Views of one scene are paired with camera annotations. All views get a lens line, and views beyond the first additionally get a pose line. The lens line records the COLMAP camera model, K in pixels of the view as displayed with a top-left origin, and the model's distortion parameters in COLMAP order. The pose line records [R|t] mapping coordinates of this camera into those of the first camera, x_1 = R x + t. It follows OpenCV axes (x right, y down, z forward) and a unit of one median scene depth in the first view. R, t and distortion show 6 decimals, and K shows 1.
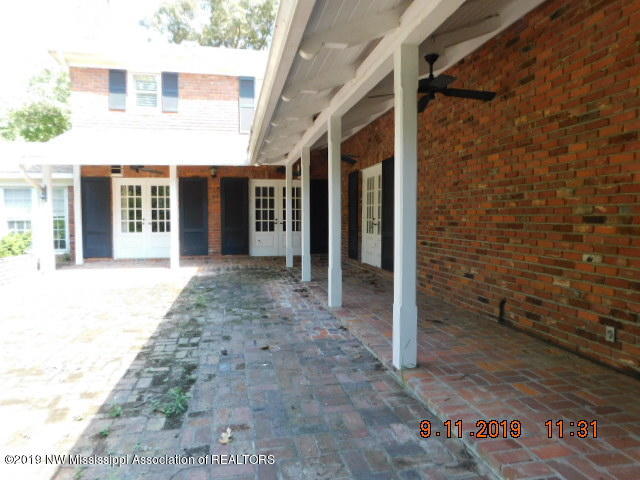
lens RADIAL K [[423.8, 0, 320.1], [0, 423.8, 239.4], [0, 0, 1]] dist [-0.004631, -0.002324]
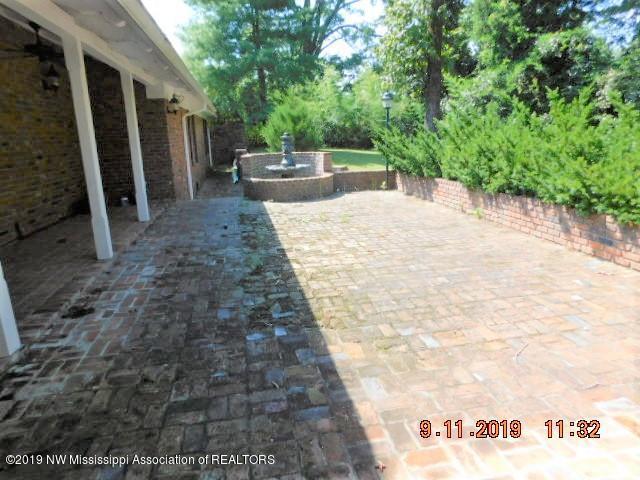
lens RADIAL K [[423.8, 0, 320.2], [0, 423.8, 240.7], [0, 0, 1]] dist [-0.004631, -0.002324]
pose [[-0.999463, 0.025074, 0.021105, -0.602551], [0.030135, 0.956253, 0.290986, -0.175048], [-0.012885, 0.291465, -0.956495, 2.476970]]
